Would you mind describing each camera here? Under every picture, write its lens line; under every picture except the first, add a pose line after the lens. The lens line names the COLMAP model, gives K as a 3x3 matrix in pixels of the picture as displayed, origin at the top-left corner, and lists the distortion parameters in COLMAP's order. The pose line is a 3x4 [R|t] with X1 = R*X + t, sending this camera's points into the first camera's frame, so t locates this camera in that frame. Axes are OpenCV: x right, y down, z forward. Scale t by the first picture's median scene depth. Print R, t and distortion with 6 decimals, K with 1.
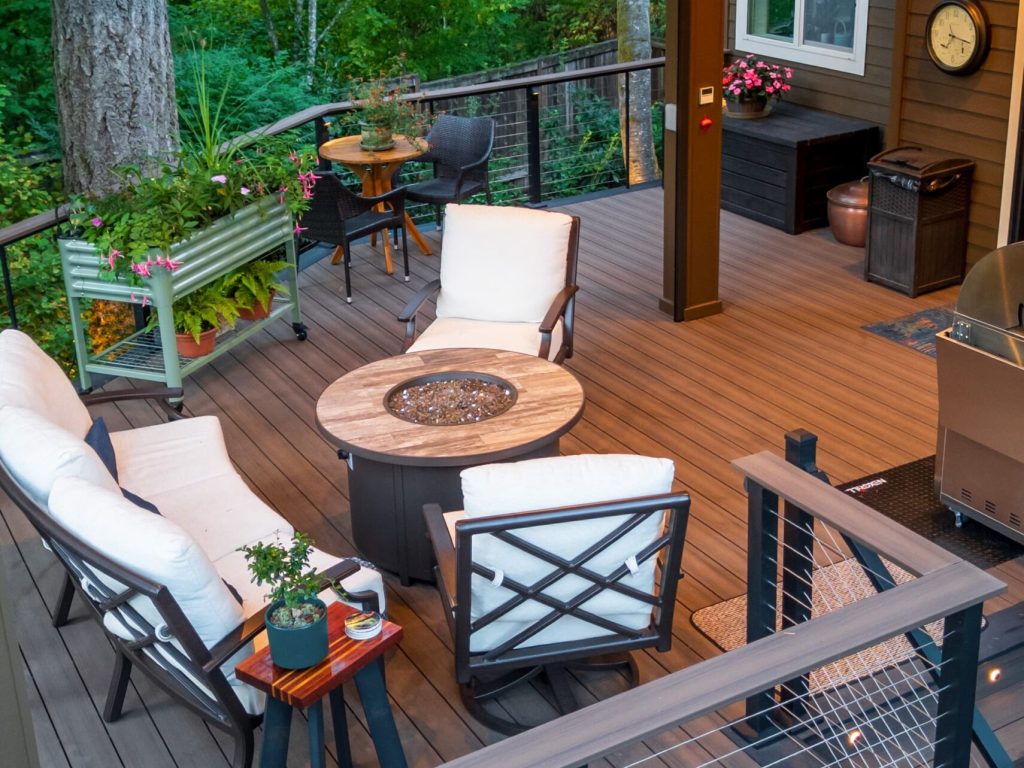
lens RADIAL K [[1364.4, 0, 512.0], [0, 1364.4, 384.0], [0, 0, 1]] dist [-0.011905, -0.039064]
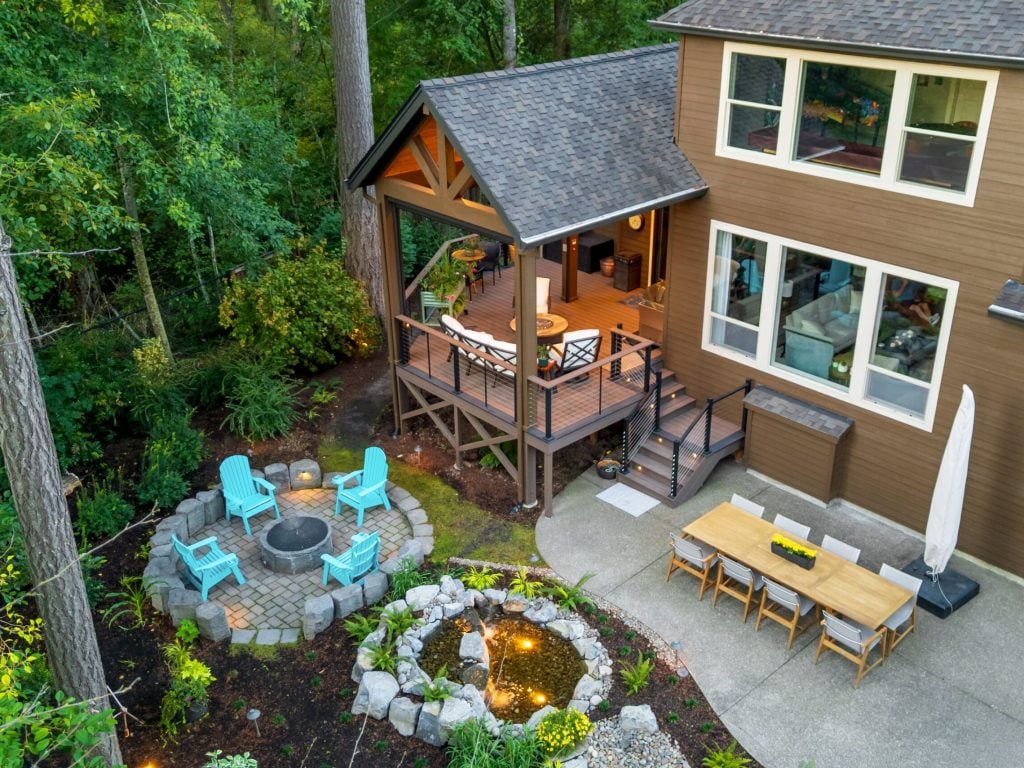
lens RADIAL K [[1026.3, 0, 512.0], [0, 1026.3, 384.0], [0, 0, 1]] dist [0.001660, -0.000126]
pose [[0.977684, -0.070840, 0.197778, -0.941725], [0.062054, 0.996805, 0.050280, 0.035857], [-0.200708, -0.036885, 0.978956, -2.695471]]
